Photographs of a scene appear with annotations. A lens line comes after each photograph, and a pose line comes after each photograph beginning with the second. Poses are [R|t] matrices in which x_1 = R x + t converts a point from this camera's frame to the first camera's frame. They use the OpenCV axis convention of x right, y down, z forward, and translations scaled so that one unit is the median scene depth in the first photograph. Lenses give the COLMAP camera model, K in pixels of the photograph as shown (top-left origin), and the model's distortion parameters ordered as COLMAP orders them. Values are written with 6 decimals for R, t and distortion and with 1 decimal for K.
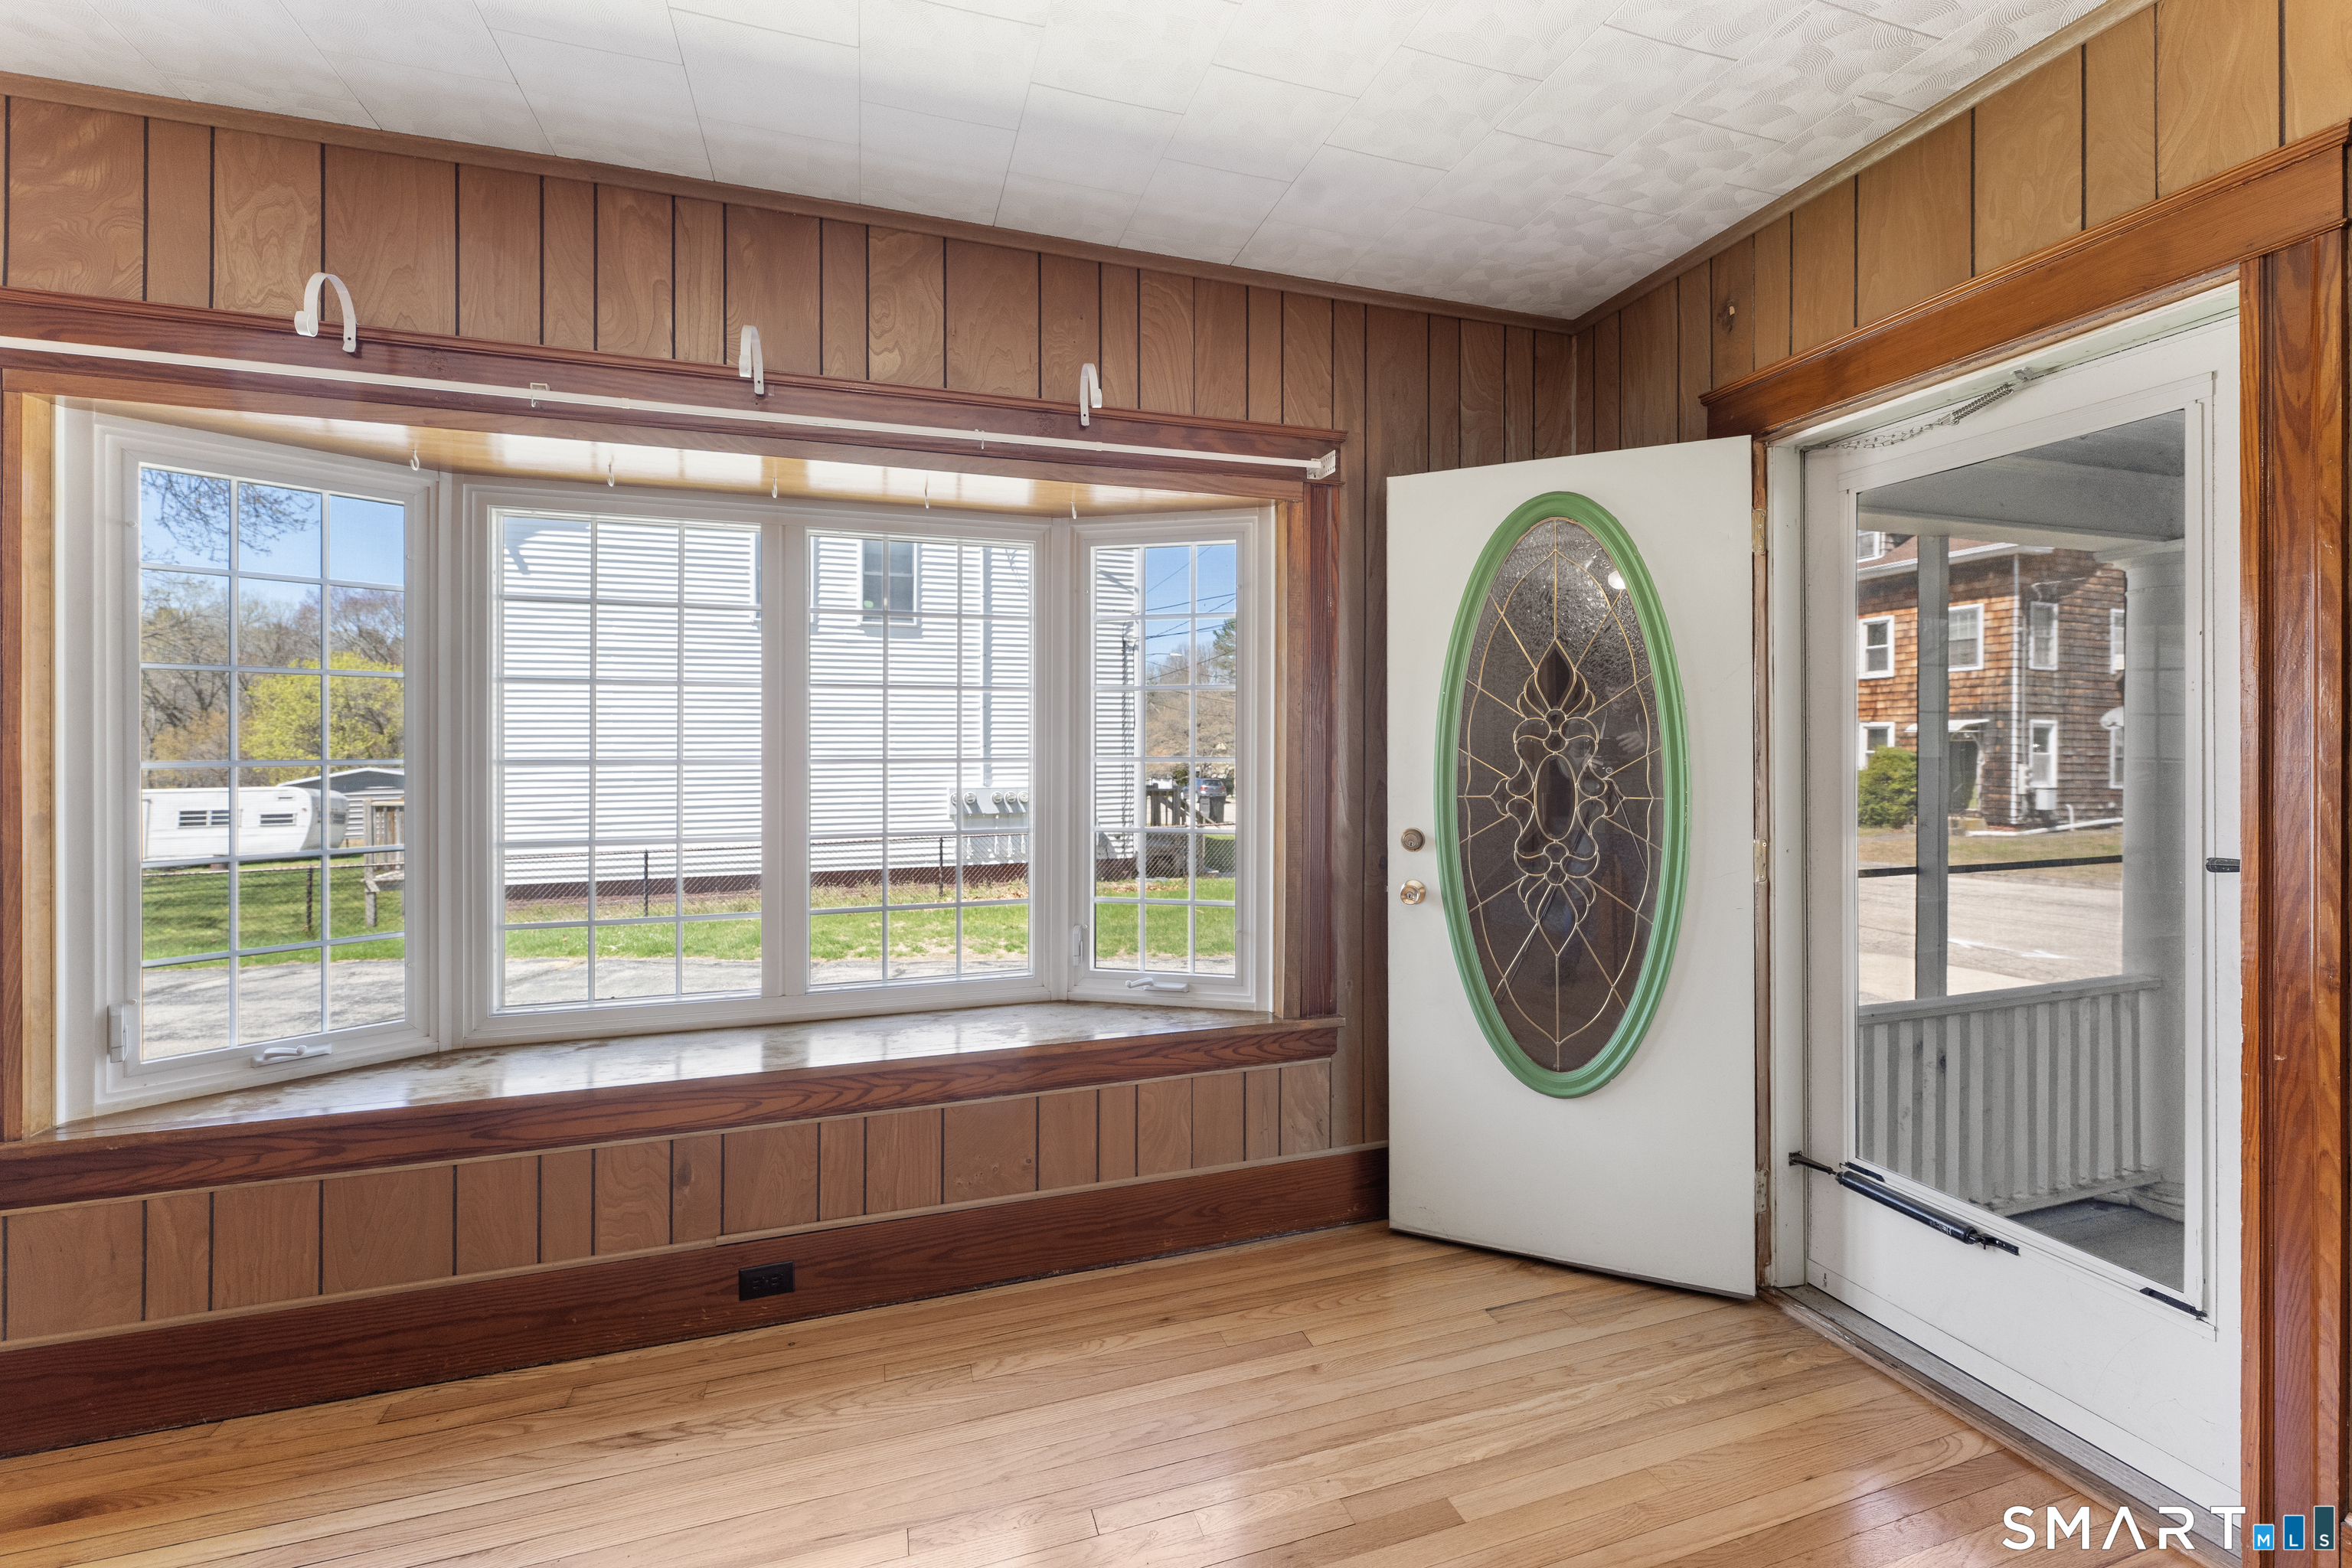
lens RADIAL K [[970.9, 0, 1196.0], [0, 970.9, 742.1], [0, 0, 1]] dist [-0.000151, -0.000366]
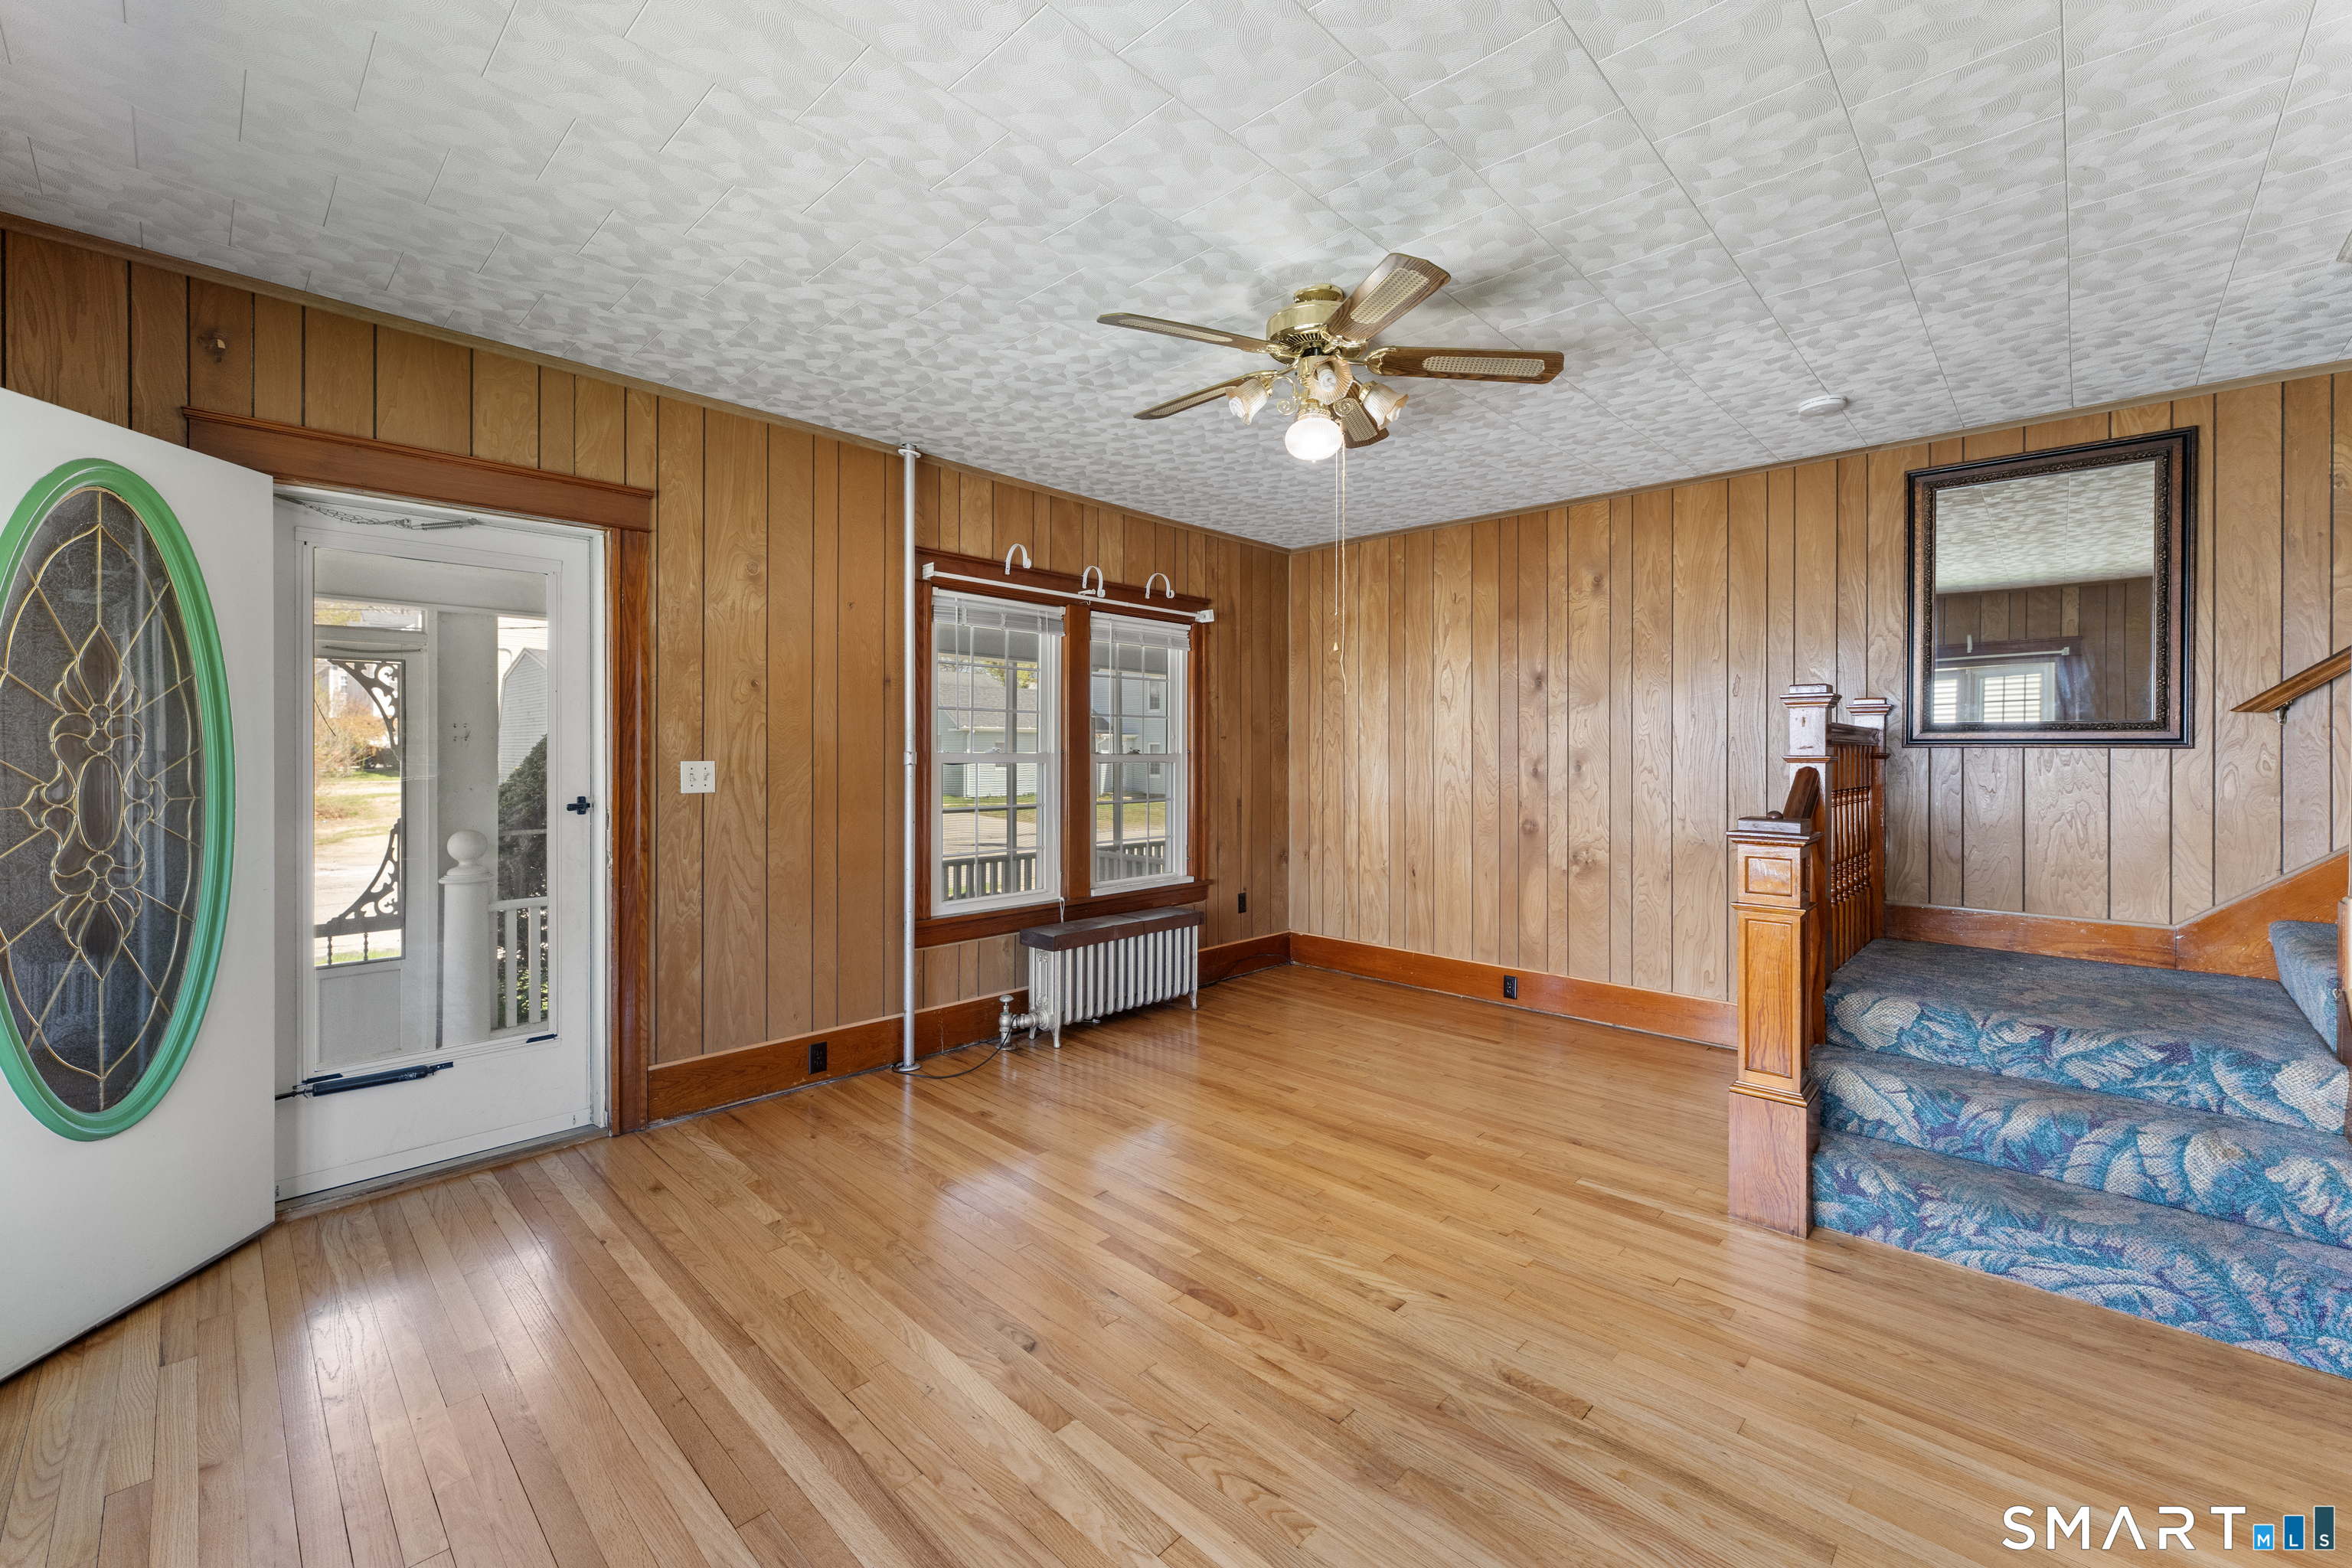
lens RADIAL K [[970.9, 0, 1196.0], [0, 970.9, 742.1], [0, 0, 1]] dist [-0.000151, -0.000366]
pose [[-0.466857, 0.006370, 0.884310, -0.892424], [0.002219, 0.999979, -0.006031, 0.008993], [-0.884330, -0.000853, -0.466861, 0.530235]]
